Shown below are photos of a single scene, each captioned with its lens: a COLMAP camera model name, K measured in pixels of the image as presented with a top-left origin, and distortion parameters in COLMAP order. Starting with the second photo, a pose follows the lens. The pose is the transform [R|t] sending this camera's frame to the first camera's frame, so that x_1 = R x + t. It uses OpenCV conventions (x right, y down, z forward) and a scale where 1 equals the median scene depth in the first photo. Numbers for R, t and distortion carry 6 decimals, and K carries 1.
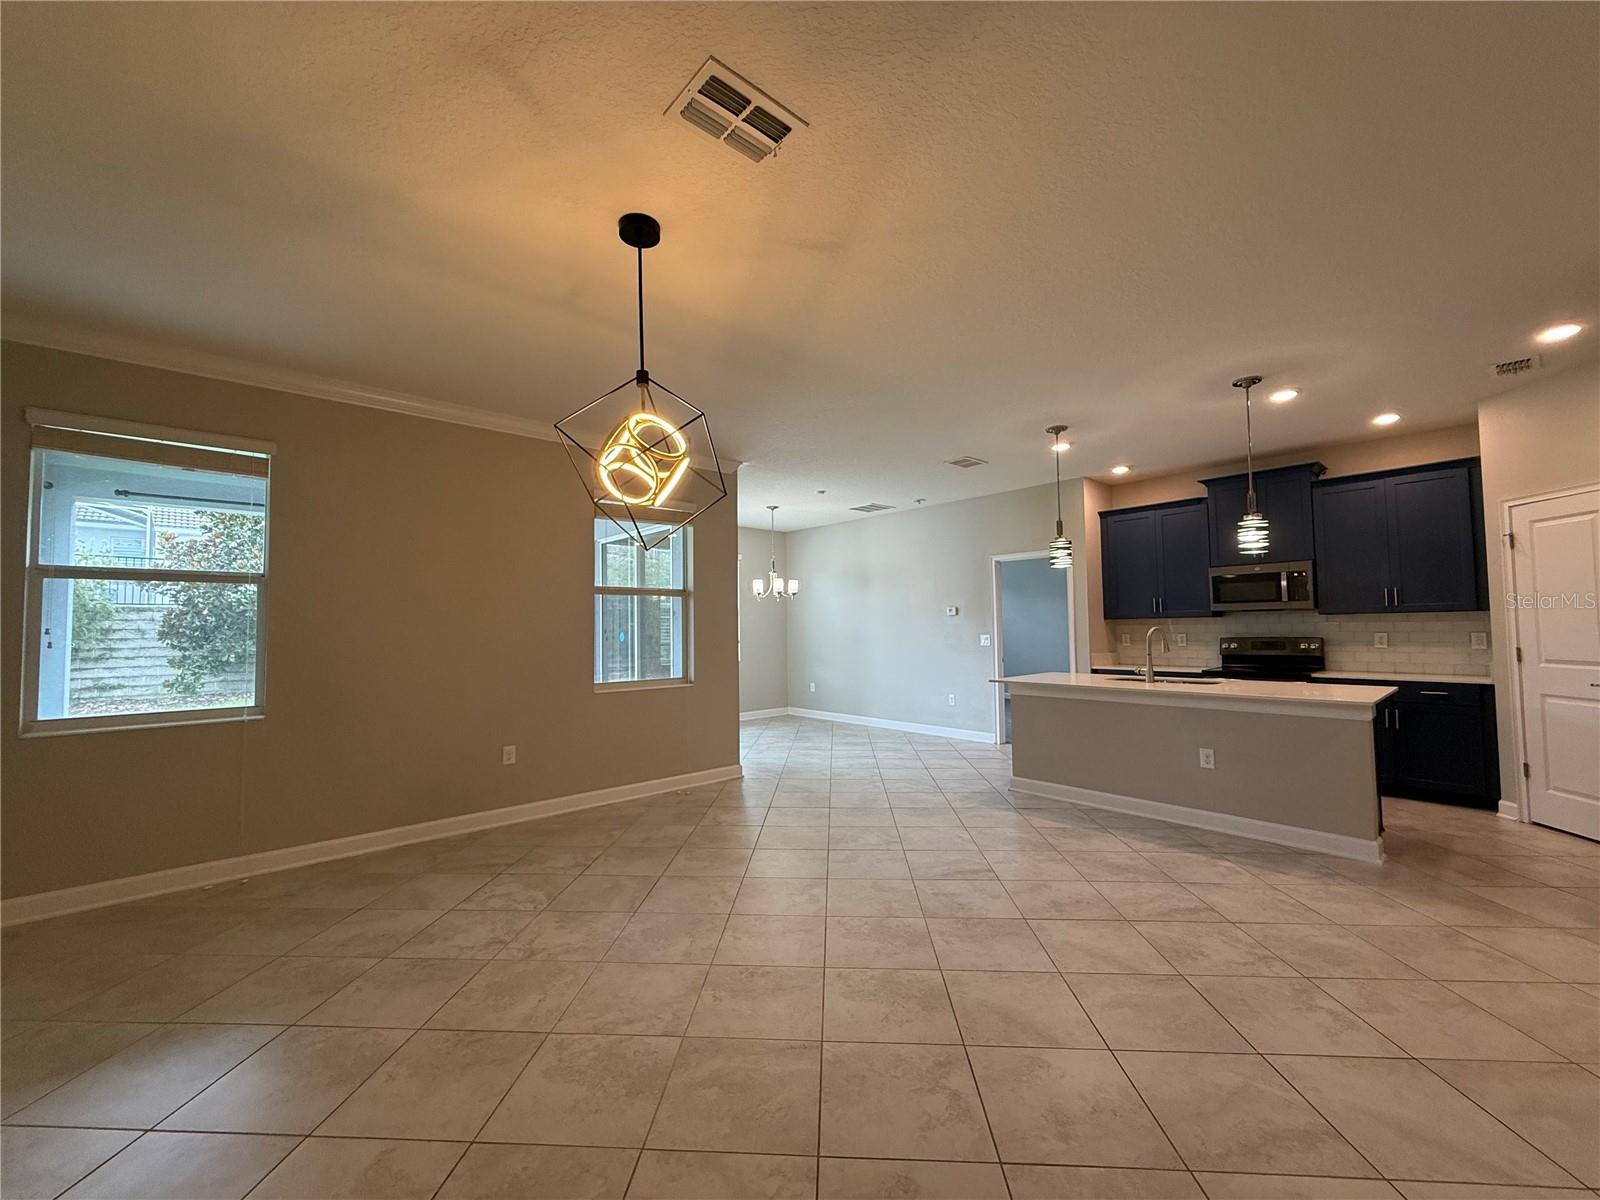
lens RADIAL K [[637.9, 0, 788.8], [0, 637.9, 598.7], [0, 0, 1]] dist [0.001332, 0.000014]
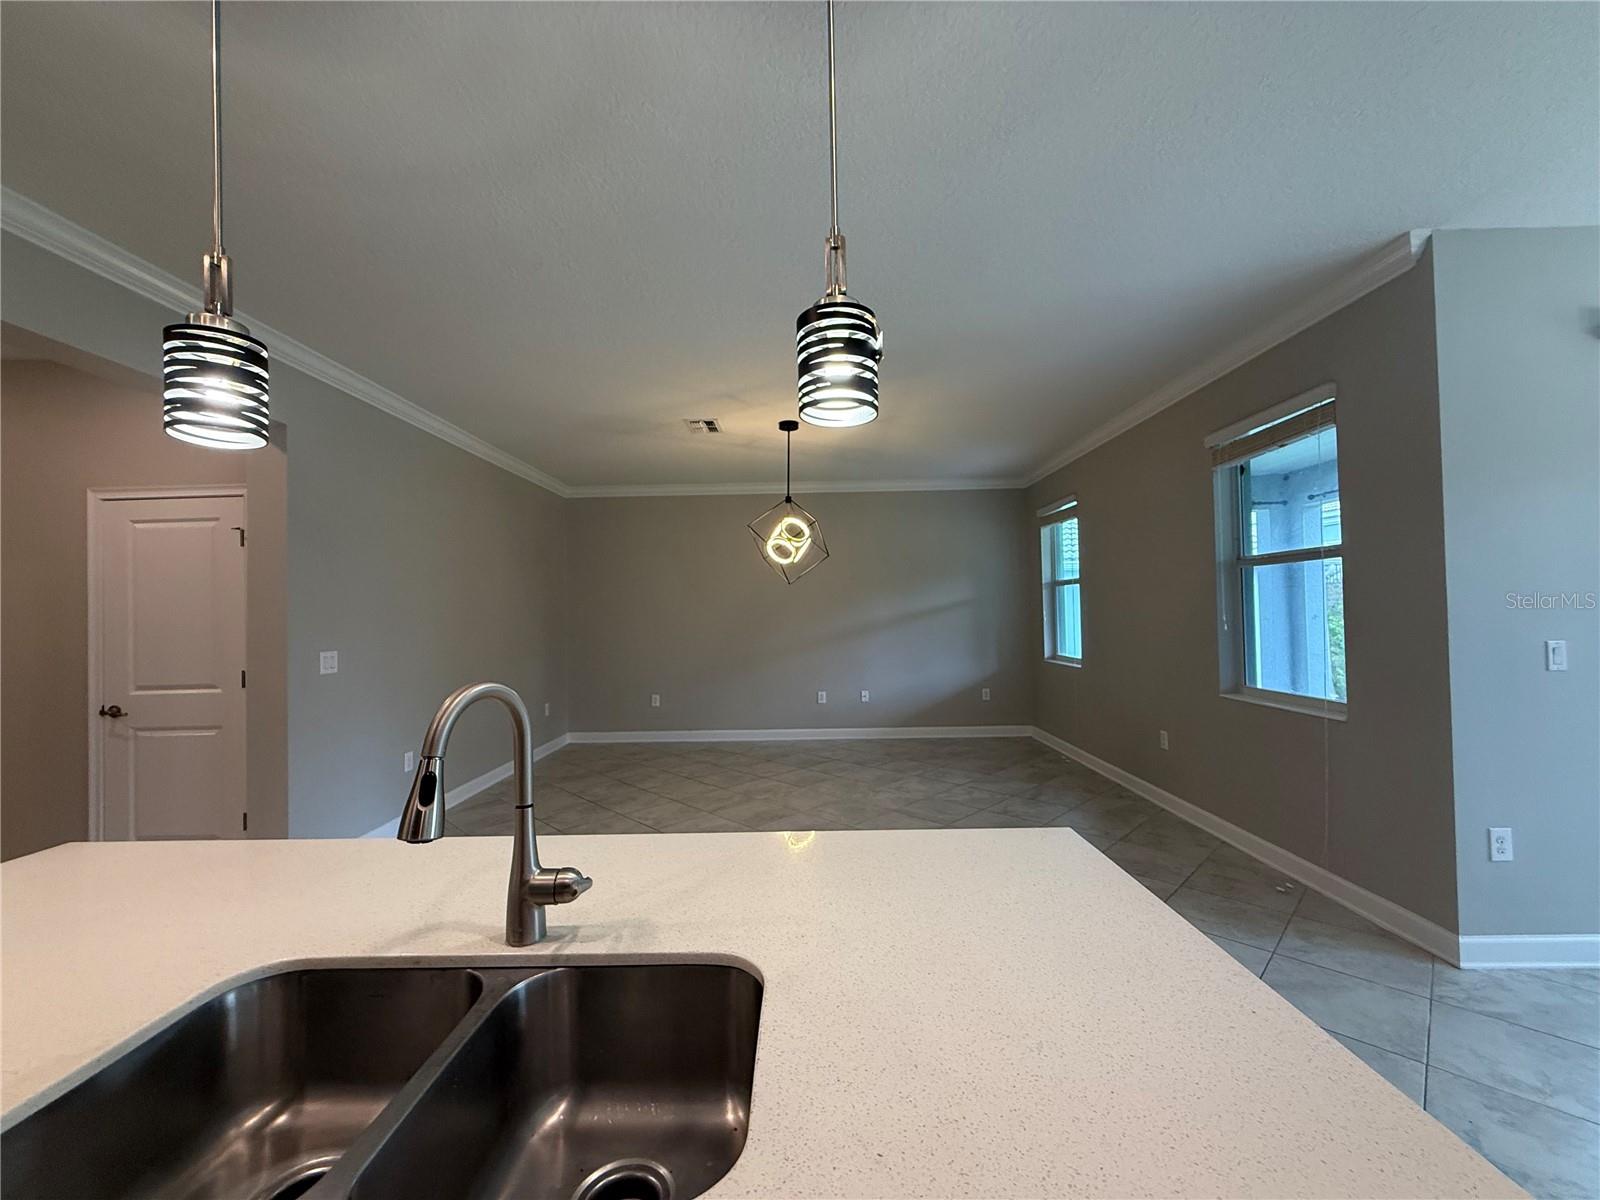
lens RADIAL K [[637.9, 0, 800.3], [0, 637.9, 603.7], [0, 0, 1]] dist [0.001332, 0.000014]
pose [[-0.671352, 0.014454, -0.740997, 0.802901], [0.062231, 0.997378, -0.036927, 0.041851], [0.738521, -0.070904, -0.670492, 1.507287]]
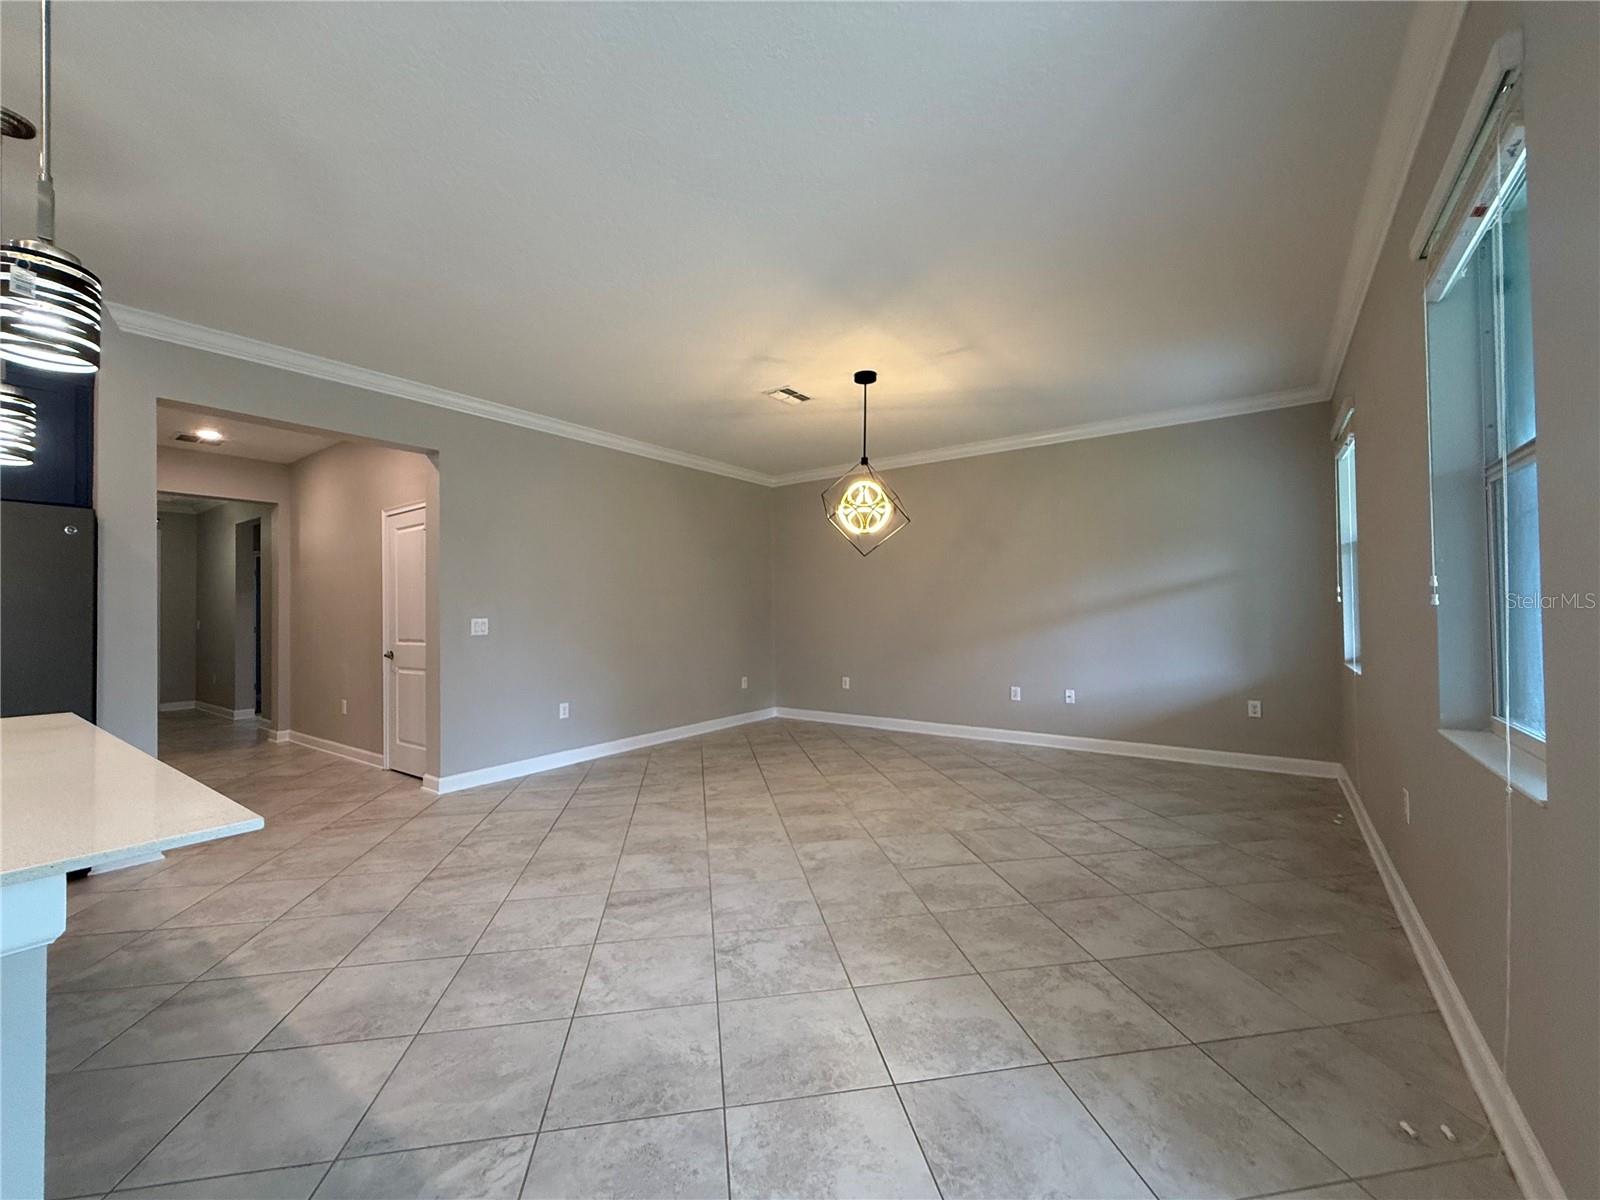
lens RADIAL K [[637.9, 0, 793.8], [0, 637.9, 600.1], [0, 0, 1]] dist [0.001332, 0.000014]
pose [[-0.973216, 0.021307, -0.228905, 0.247524], [0.035653, 0.997637, -0.058722, 0.095016], [0.227113, -0.065310, -0.971676, 1.710681]]
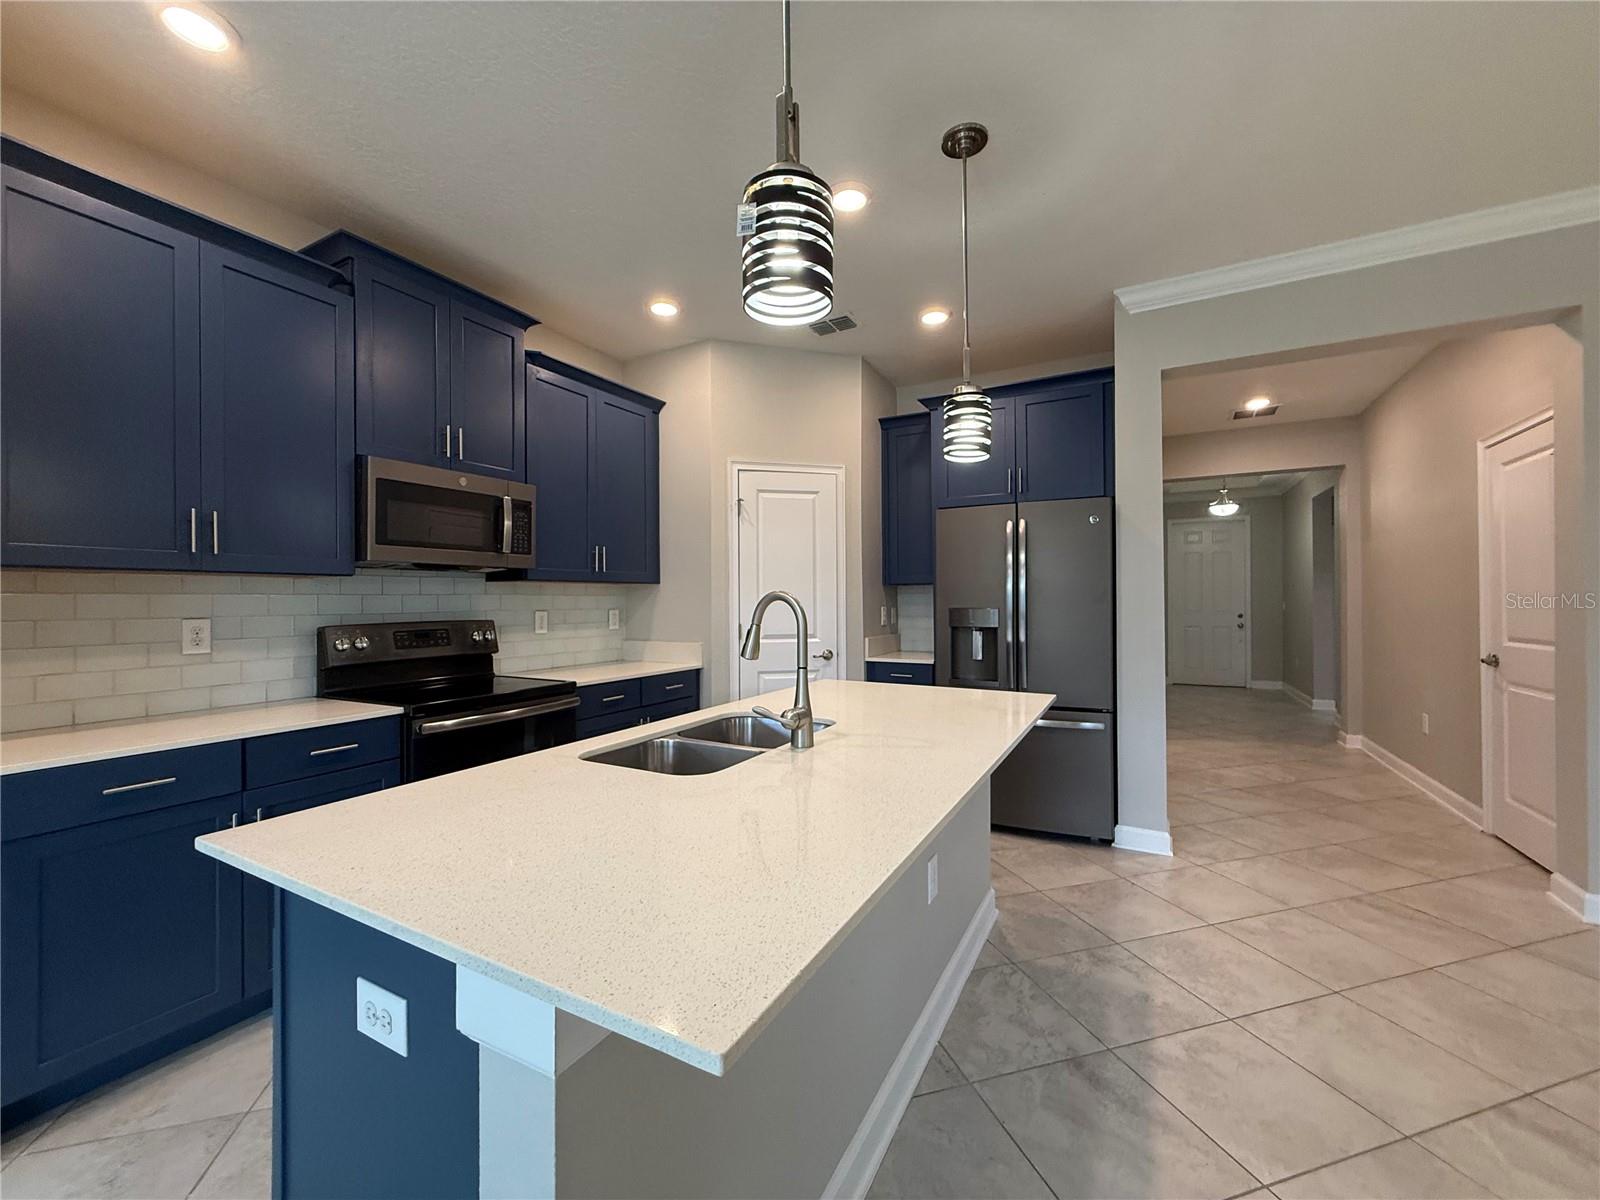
lens RADIAL K [[637.9, 0, 799.8], [0, 637.9, 598.6], [0, 0, 1]] dist [0.001332, 0.000014]
pose [[-0.351960, 0.017374, 0.935854, 0.284397], [-0.033244, 0.998965, -0.031048, 0.073692], [-0.935425, -0.042039, -0.351018, 1.391513]]
